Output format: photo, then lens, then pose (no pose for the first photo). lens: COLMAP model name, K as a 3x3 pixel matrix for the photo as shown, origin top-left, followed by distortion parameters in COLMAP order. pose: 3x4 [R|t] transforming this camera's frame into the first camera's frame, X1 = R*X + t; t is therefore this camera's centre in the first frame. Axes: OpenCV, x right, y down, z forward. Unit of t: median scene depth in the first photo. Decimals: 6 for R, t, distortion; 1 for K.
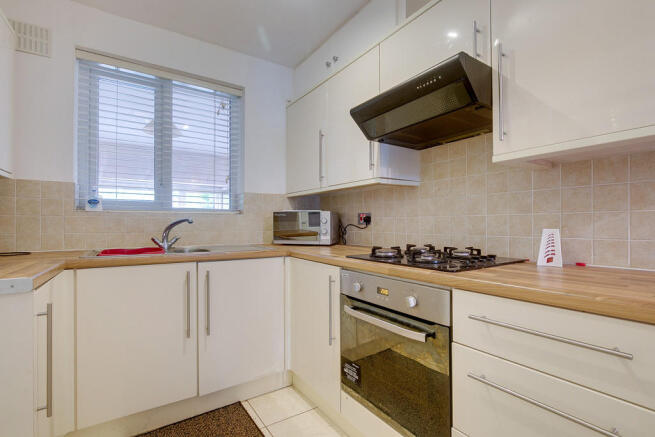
lens RADIAL K [[303.3, 0, 328.1], [0, 303.3, 220.9], [0, 0, 1]] dist [-0.011439, -0.000097]
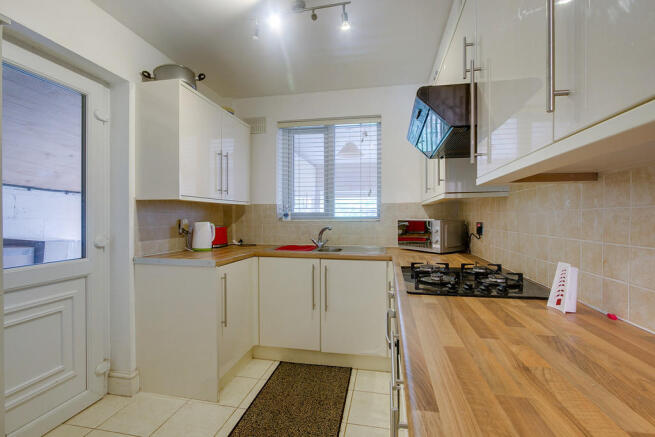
lens RADIAL K [[303.3, 0, 330.4], [0, 303.3, 218.7], [0, 0, 1]] dist [-0.011439, -0.000097]
pose [[0.709014, 0.004375, -0.705180, 0.555982], [0.007381, 0.999880, 0.013624, -0.067101], [0.705155, -0.014865, 0.708897, 0.012441]]
